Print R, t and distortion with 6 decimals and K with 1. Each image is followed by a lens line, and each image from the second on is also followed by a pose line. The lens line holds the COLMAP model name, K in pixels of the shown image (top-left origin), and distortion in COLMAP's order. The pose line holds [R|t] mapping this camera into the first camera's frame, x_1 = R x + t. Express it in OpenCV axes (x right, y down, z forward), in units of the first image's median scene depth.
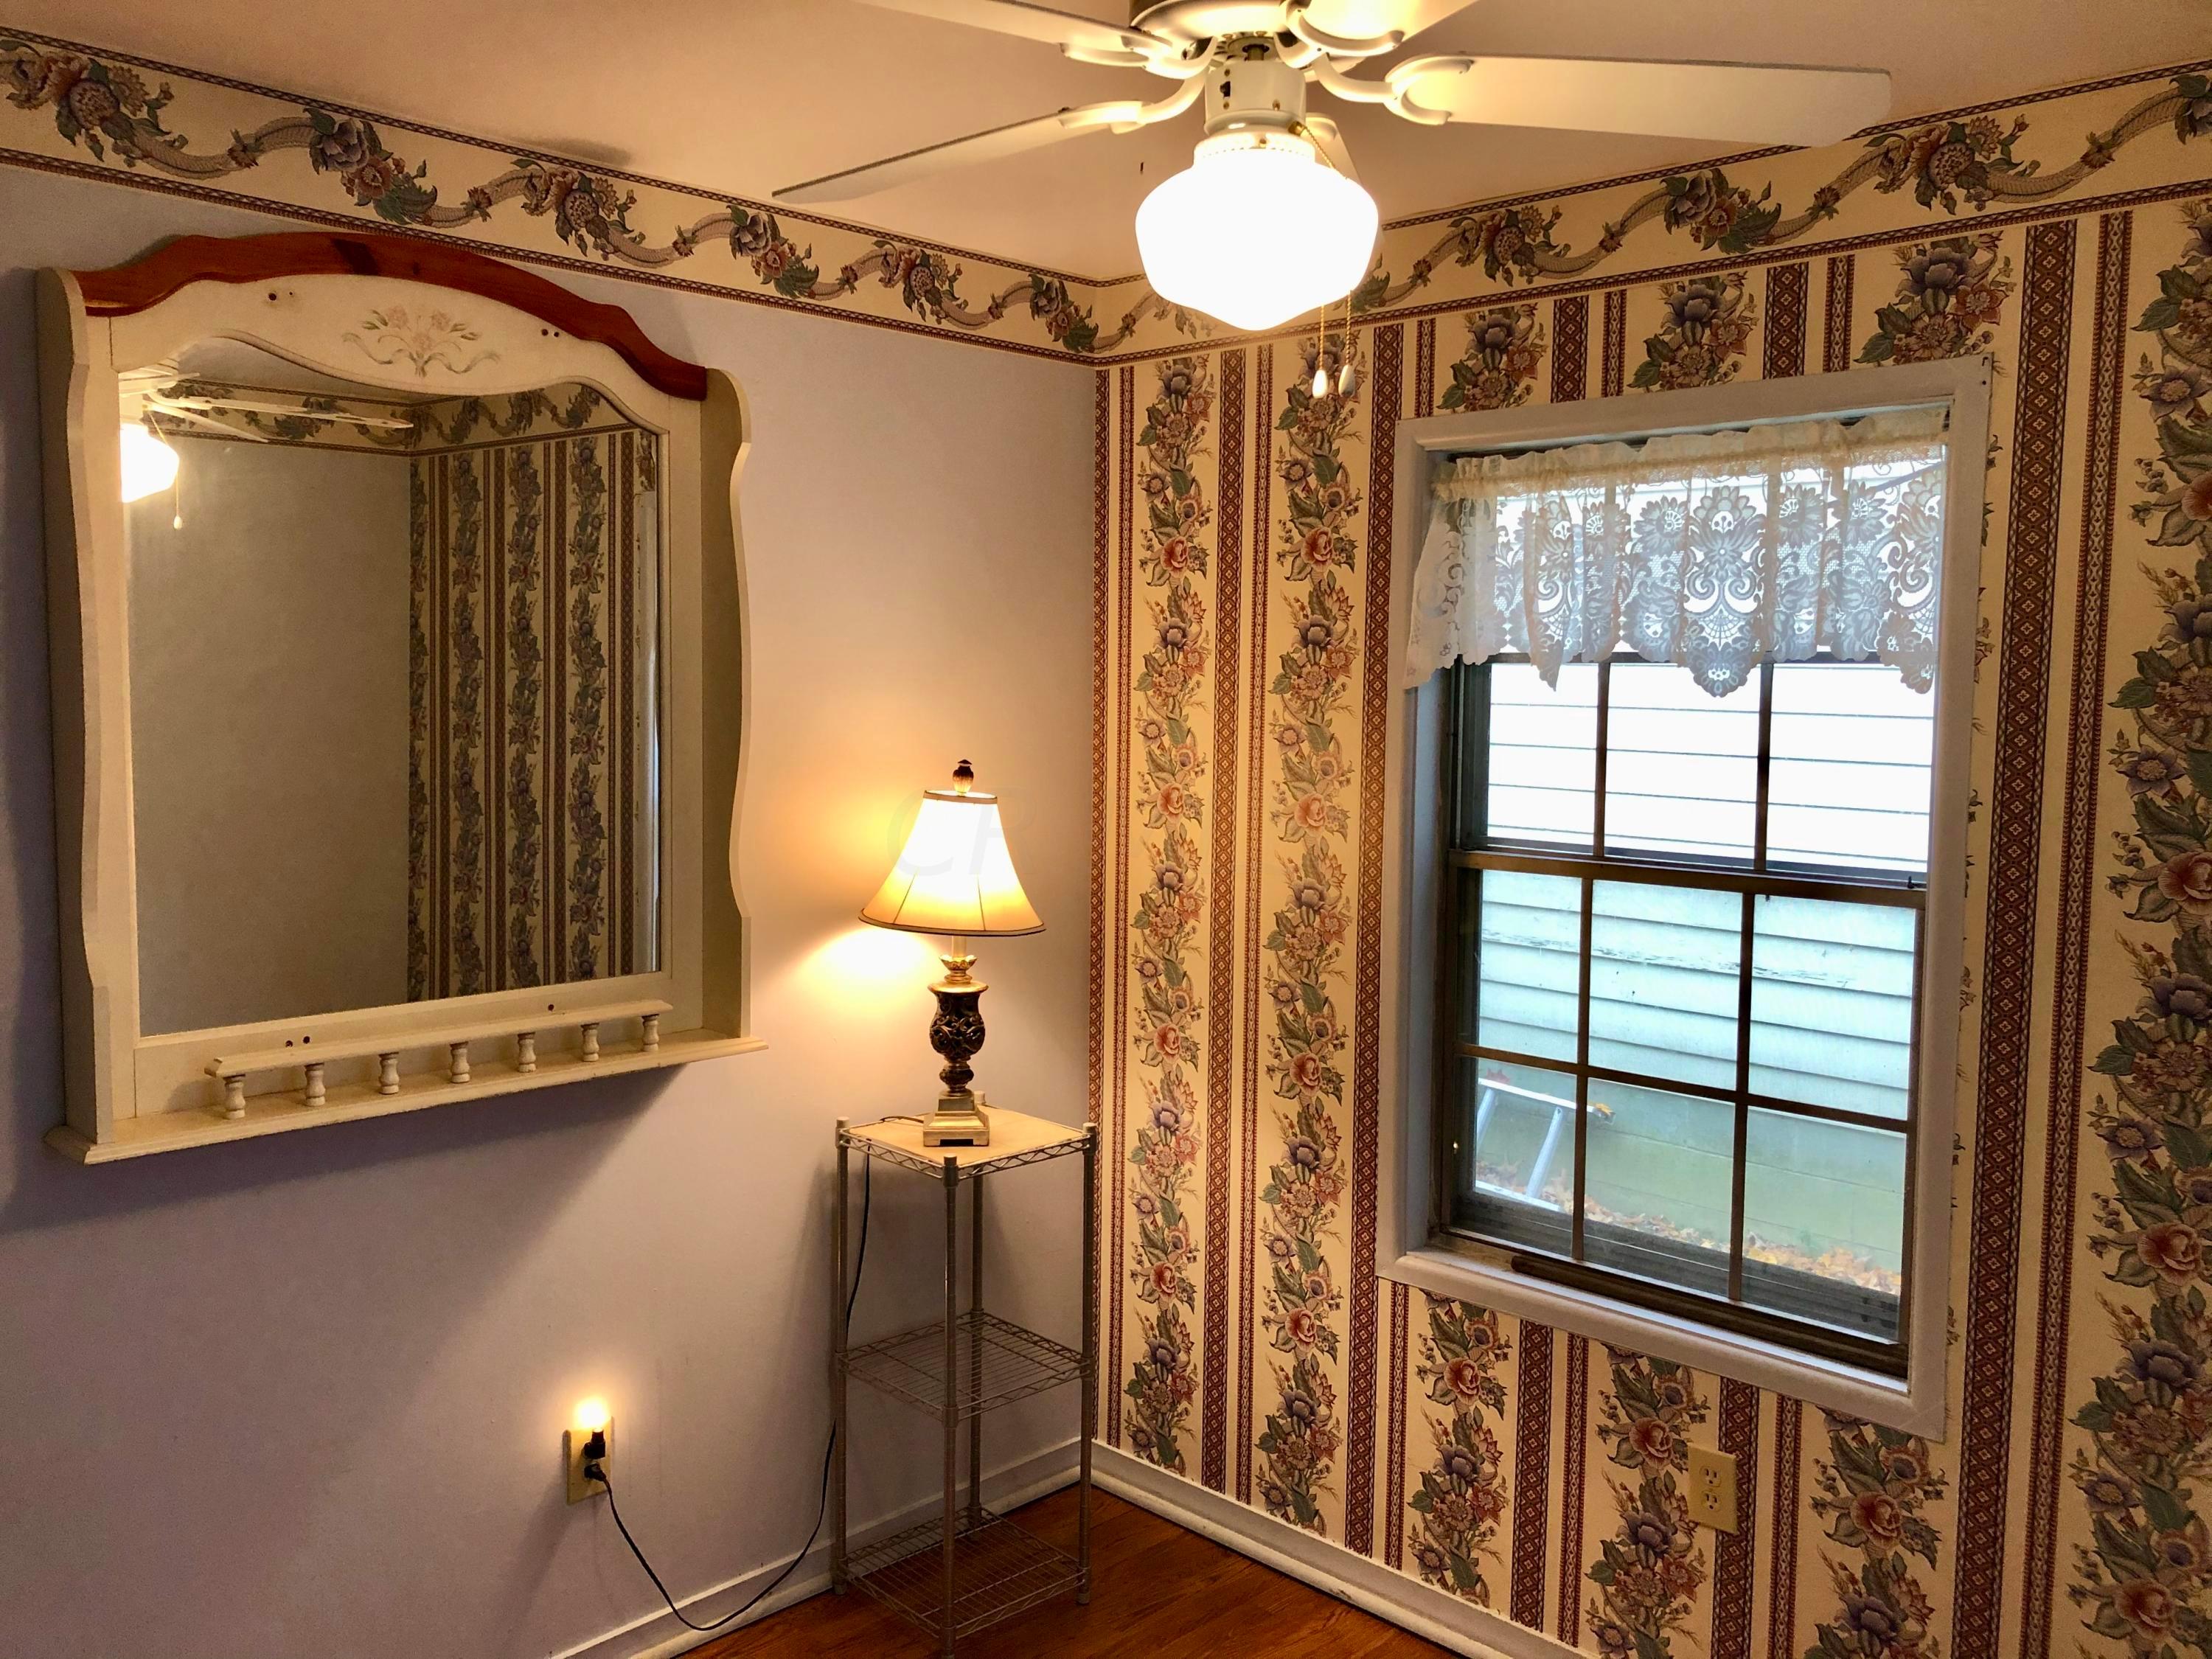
lens RADIAL K [[1844.1, 0, 1098.8], [0, 1844.1, 790.0], [0, 0, 1]] dist [0.010442, -0.013193]
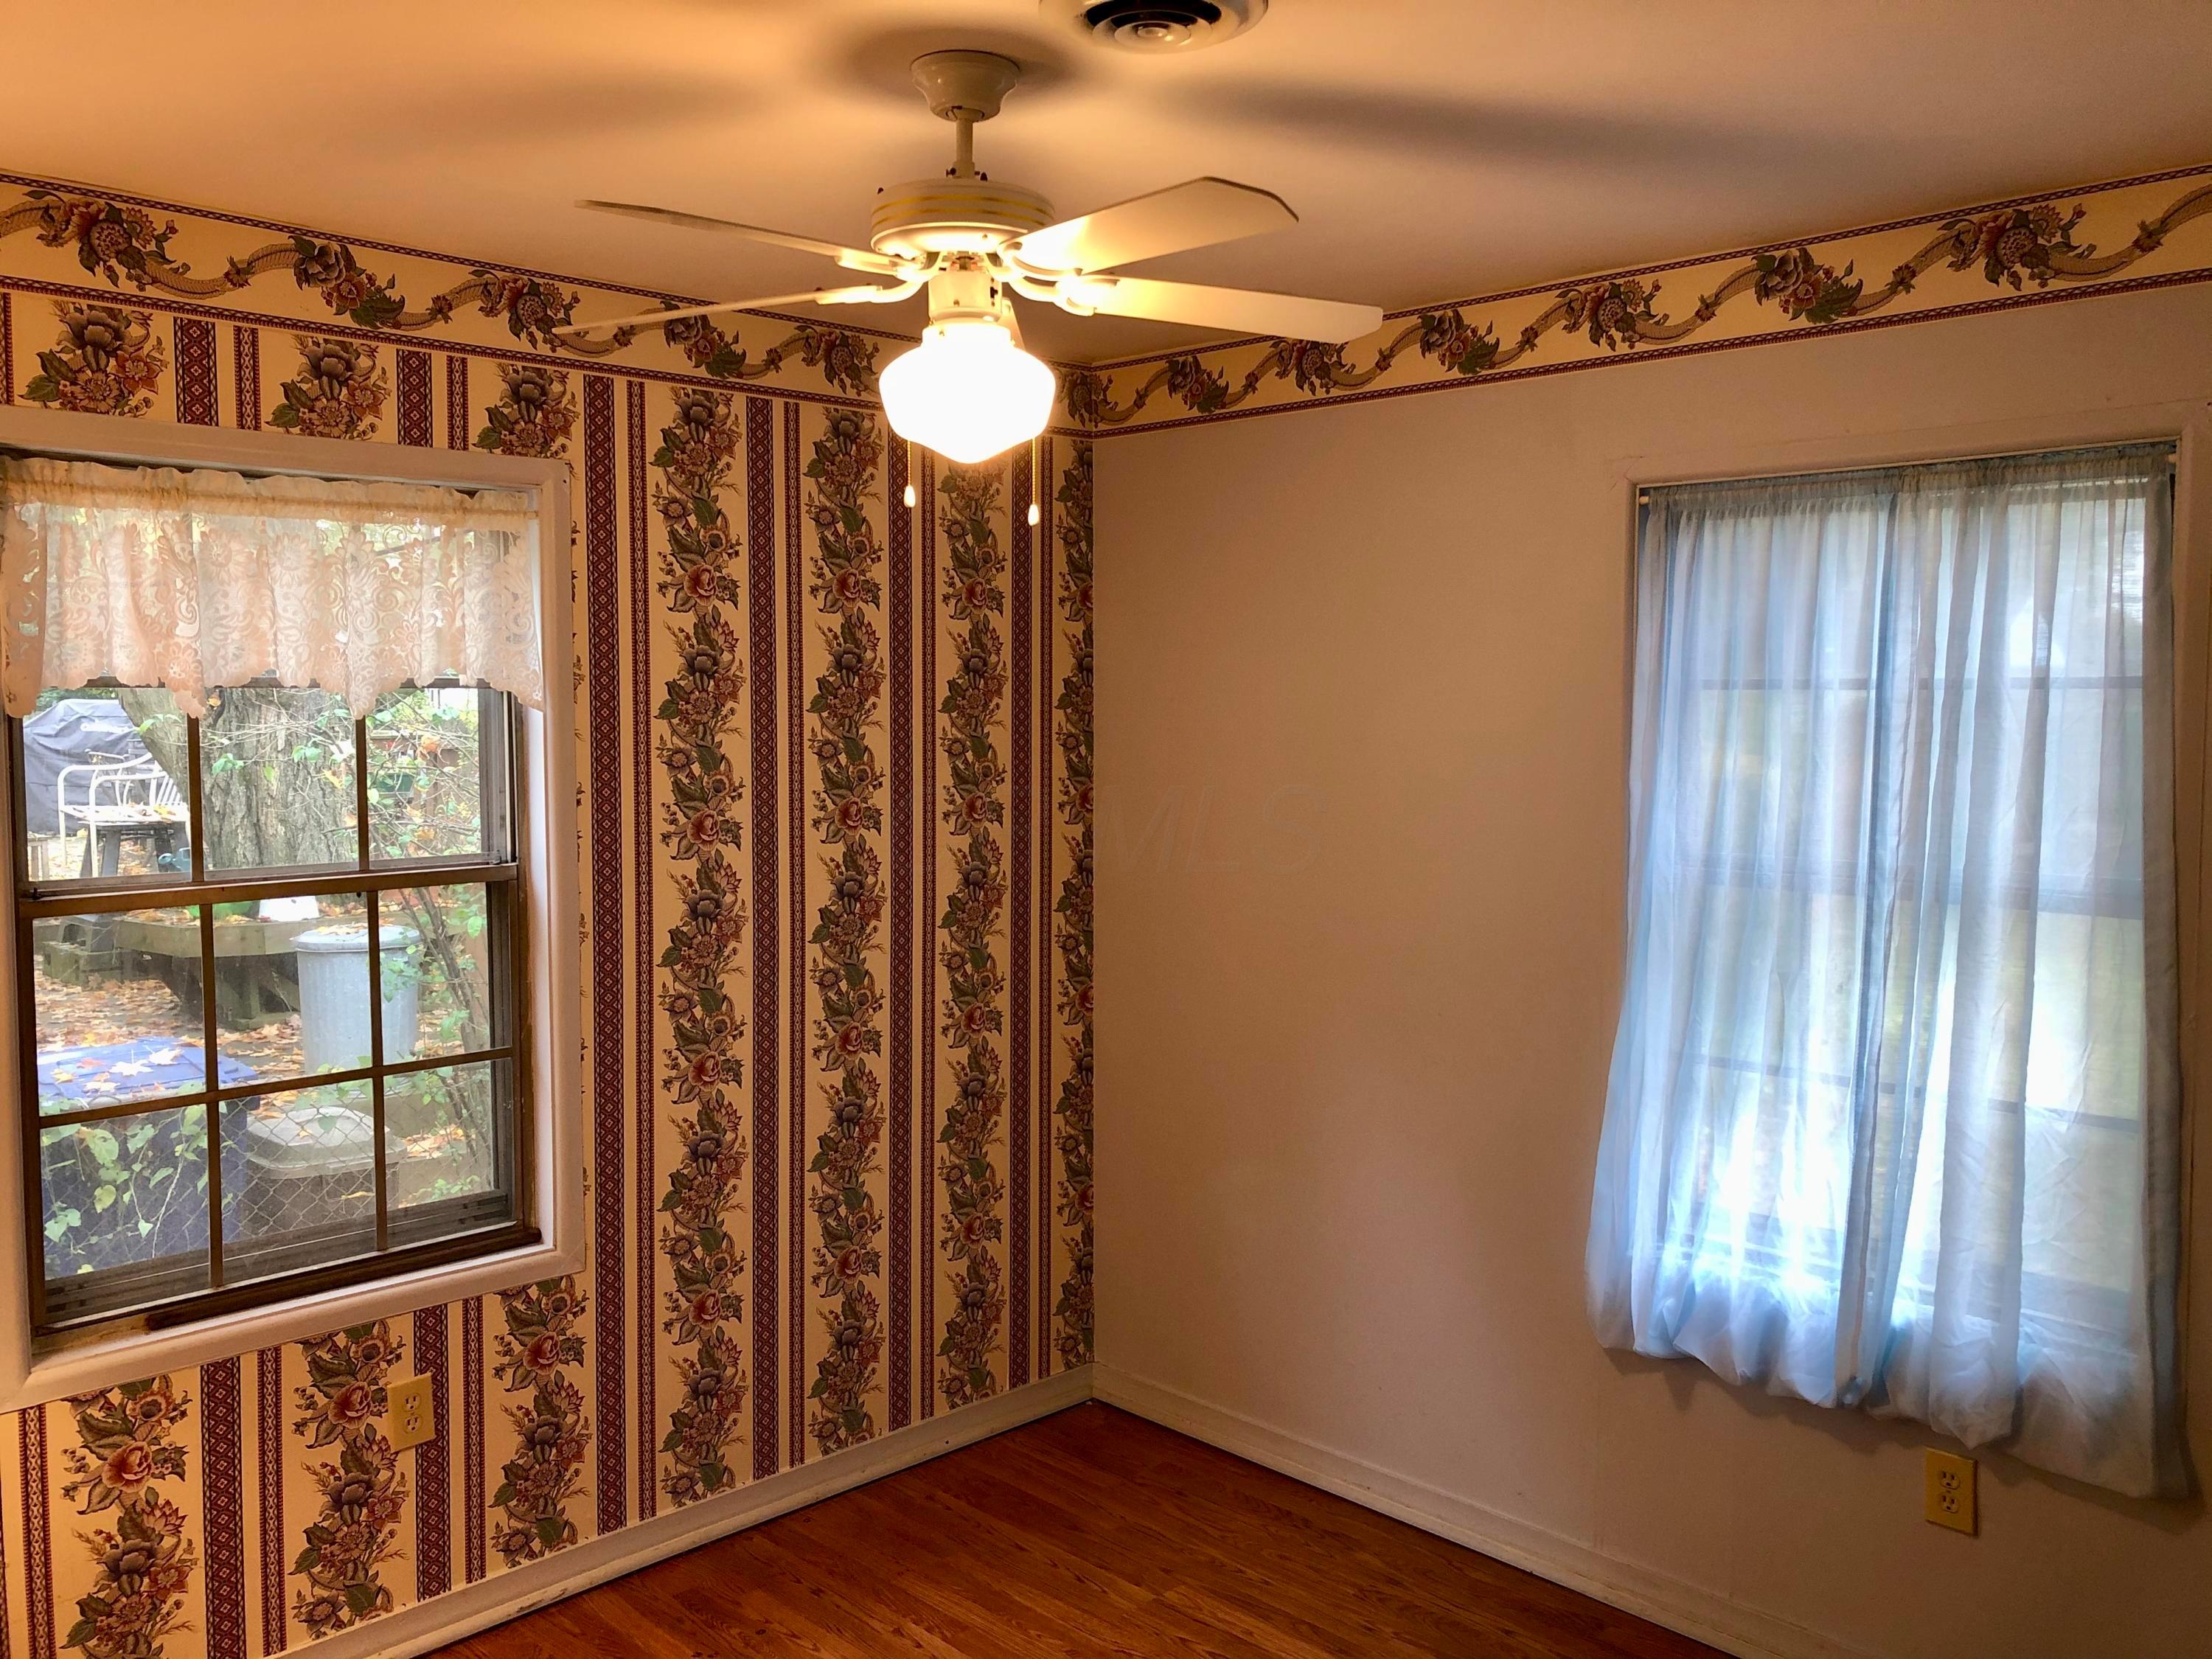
lens RADIAL K [[1844.1, 0, 1098.8], [0, 1844.1, 790.0], [0, 0, 1]] dist [0.010442, -0.013193]
pose [[-0.013964, -0.059925, 0.998105, -0.795792], [0.063474, 0.996136, 0.060695, -0.047004], [-0.997886, 0.064201, -0.010106, 0.570800]]
